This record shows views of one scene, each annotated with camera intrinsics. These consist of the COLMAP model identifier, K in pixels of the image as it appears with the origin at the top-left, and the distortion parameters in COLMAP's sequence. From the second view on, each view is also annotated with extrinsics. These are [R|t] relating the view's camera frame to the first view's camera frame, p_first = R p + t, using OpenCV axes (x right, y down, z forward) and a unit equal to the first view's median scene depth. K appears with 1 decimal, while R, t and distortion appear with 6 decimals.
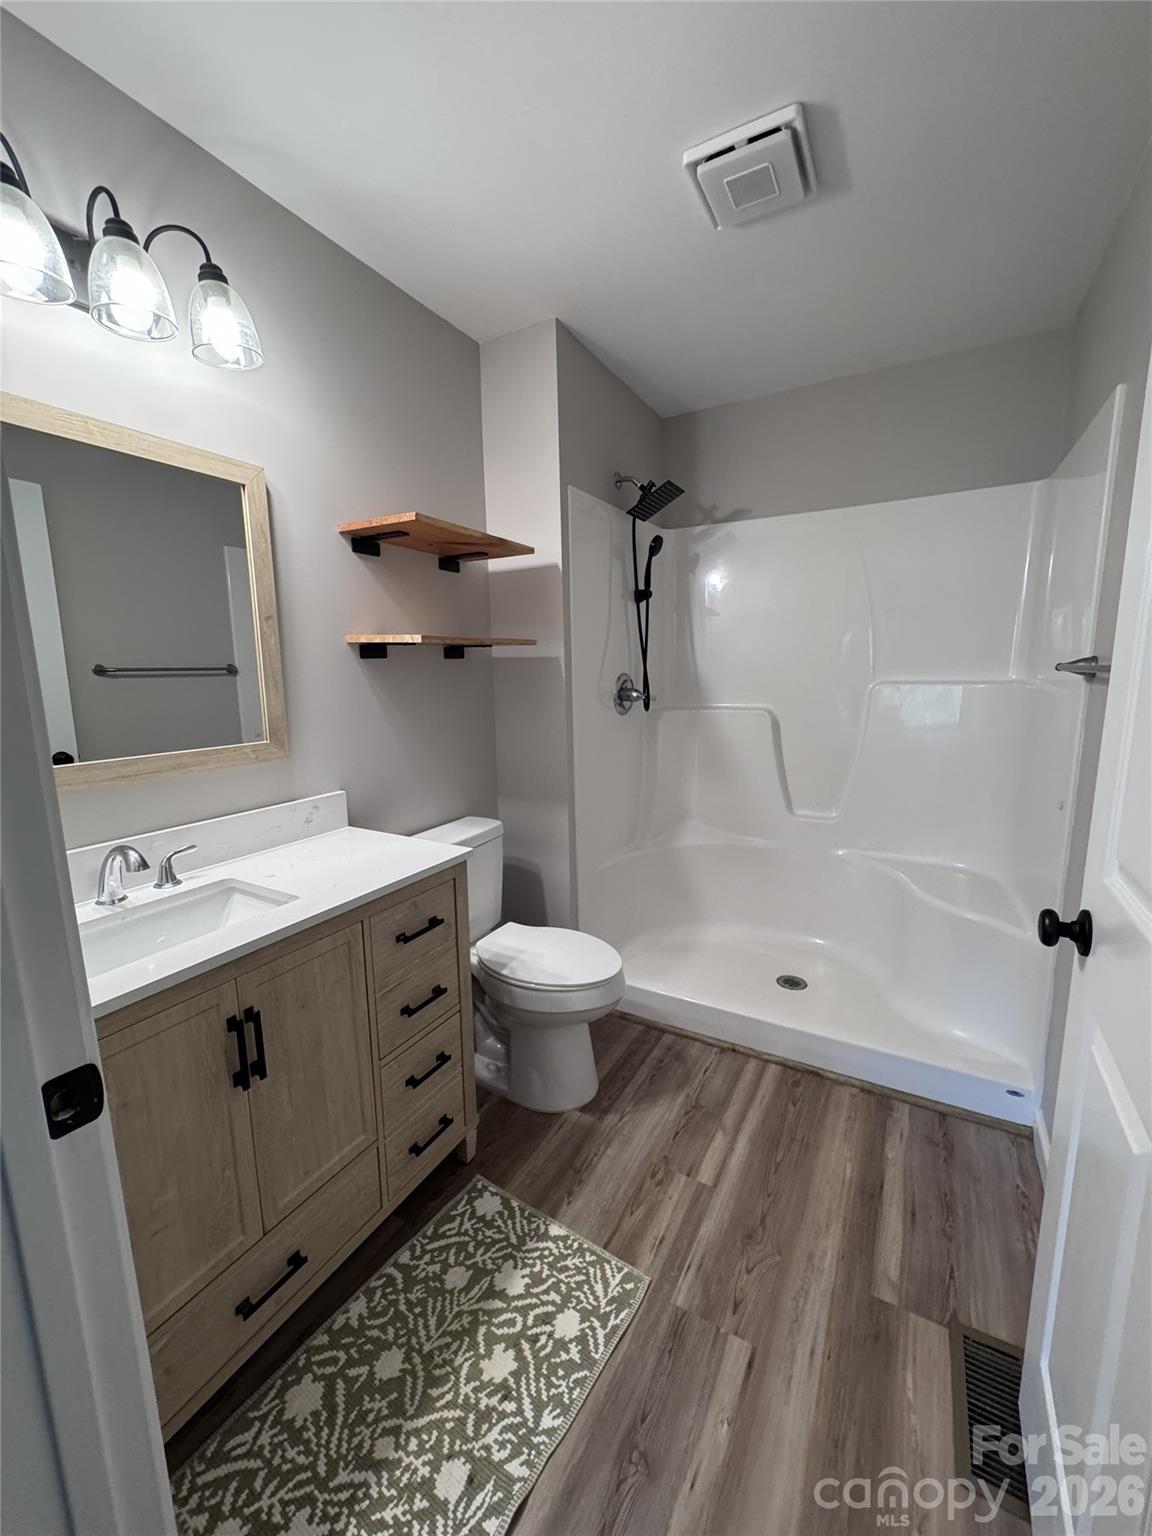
lens RADIAL K [[609.7, 0, 577.5], [0, 609.7, 766.9], [0, 0, 1]] dist [-0.001090, 0.000123]
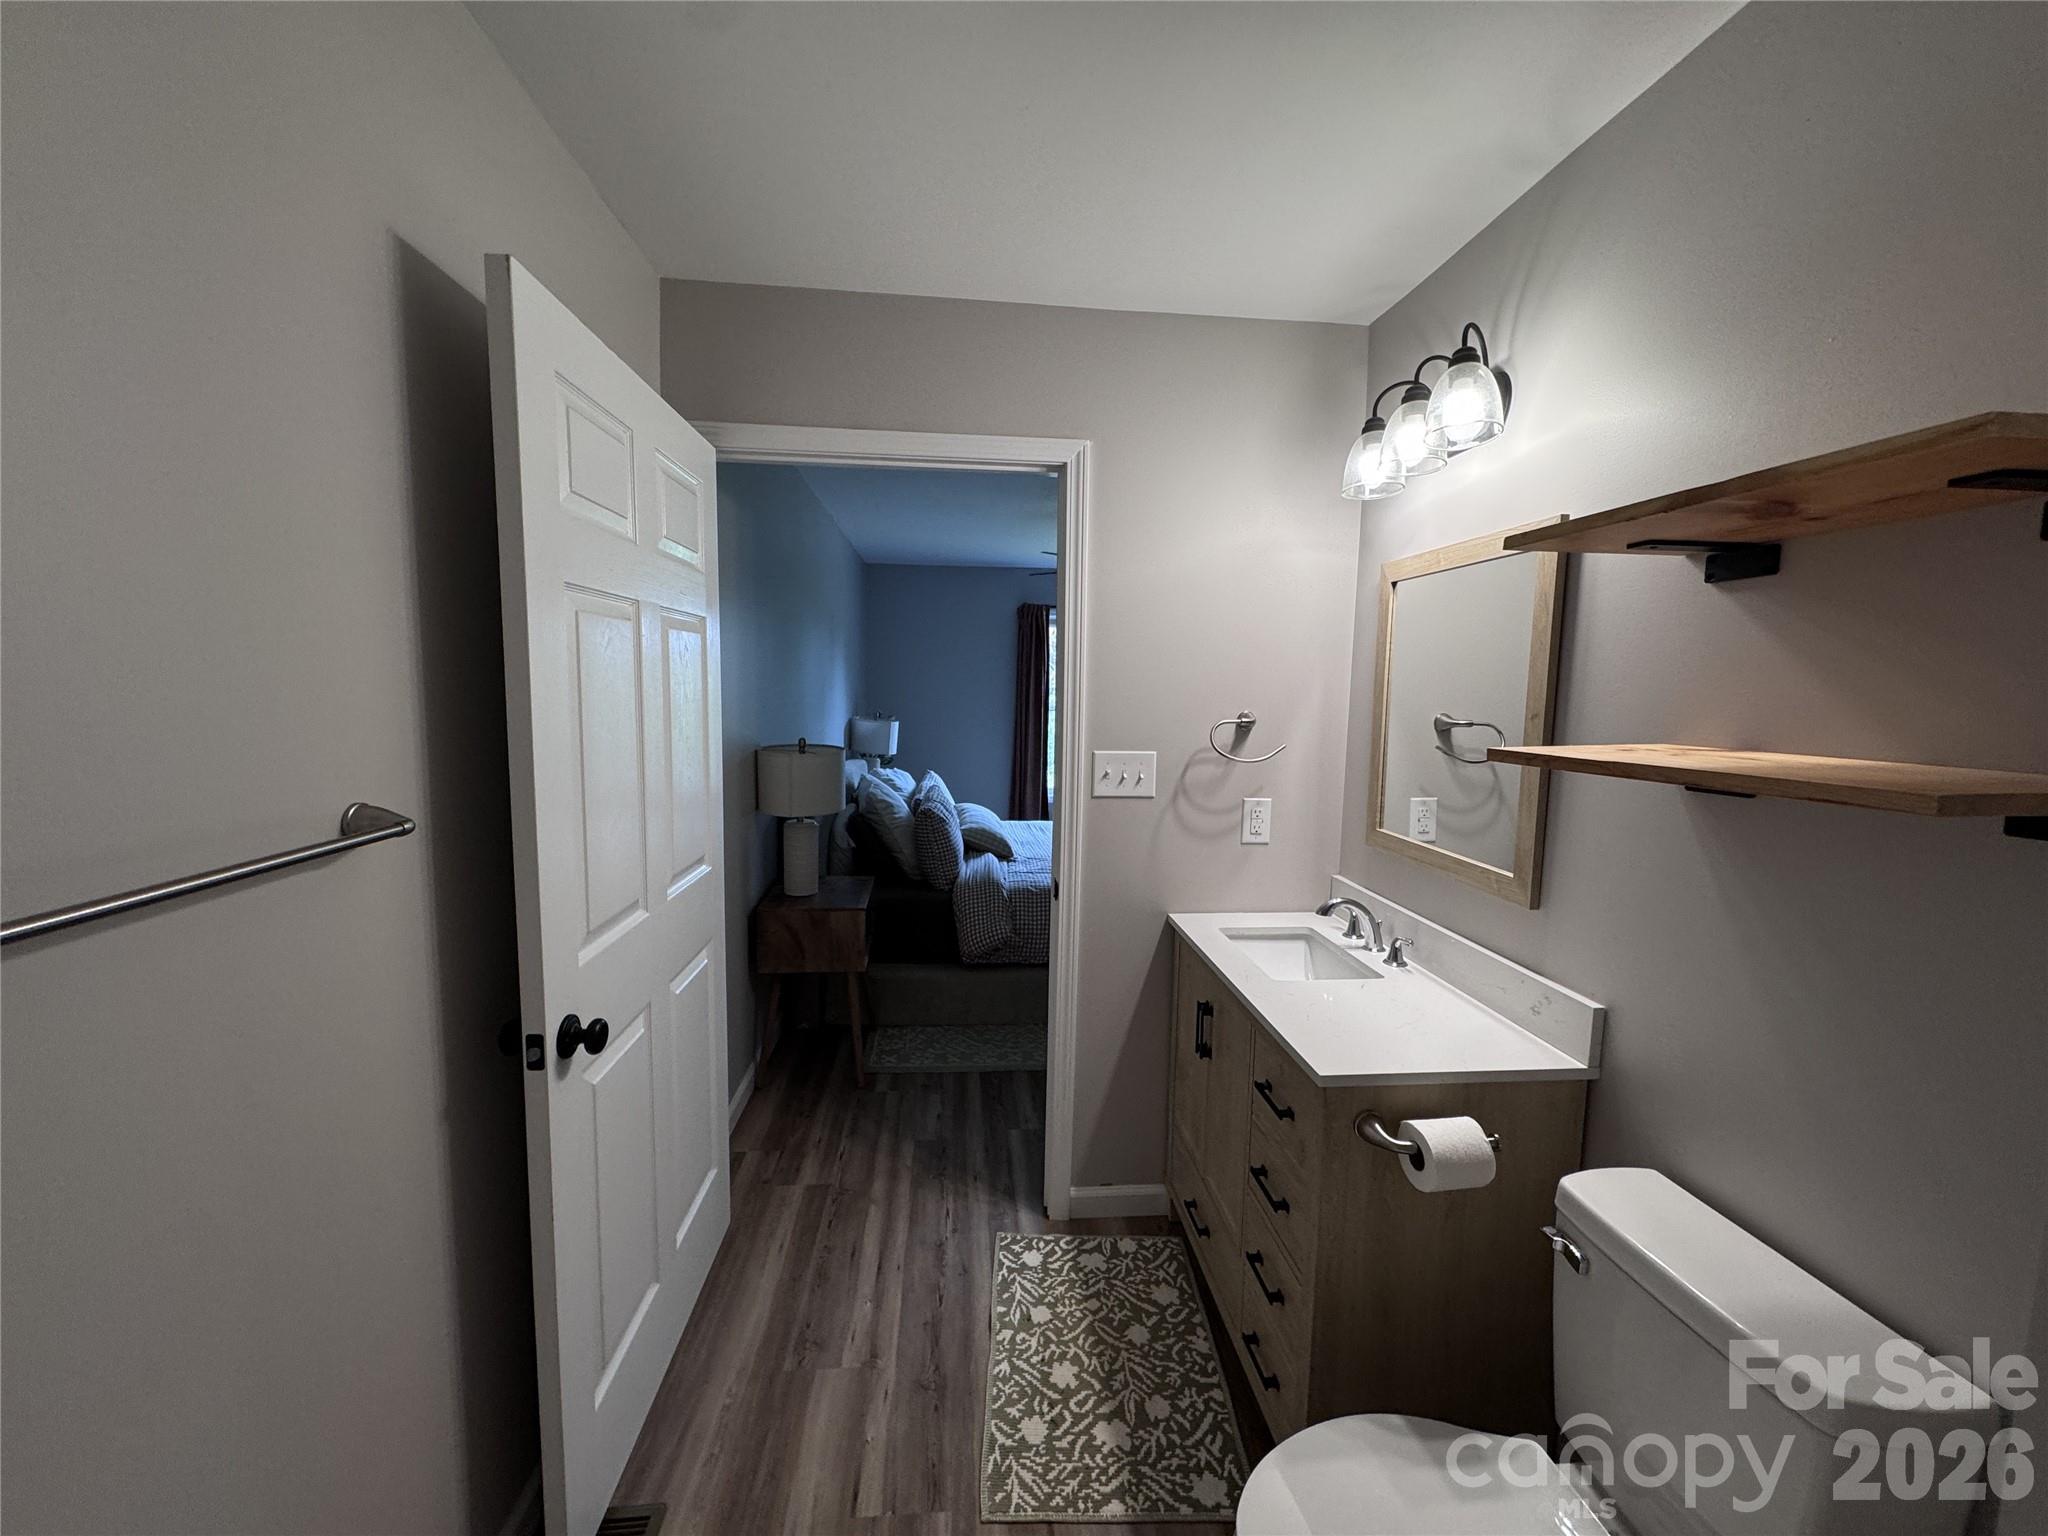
lens RADIAL K [[813.0, 0, 1020.5], [0, 813.0, 765.4], [0, 0, 1]] dist [-0.001090, 0.000123]
pose [[-0.826279, 0.054109, -0.560655, 0.651404], [-0.097415, 0.966648, 0.236860, -0.416374], [0.554773, 0.250329, -0.793450, 1.684971]]
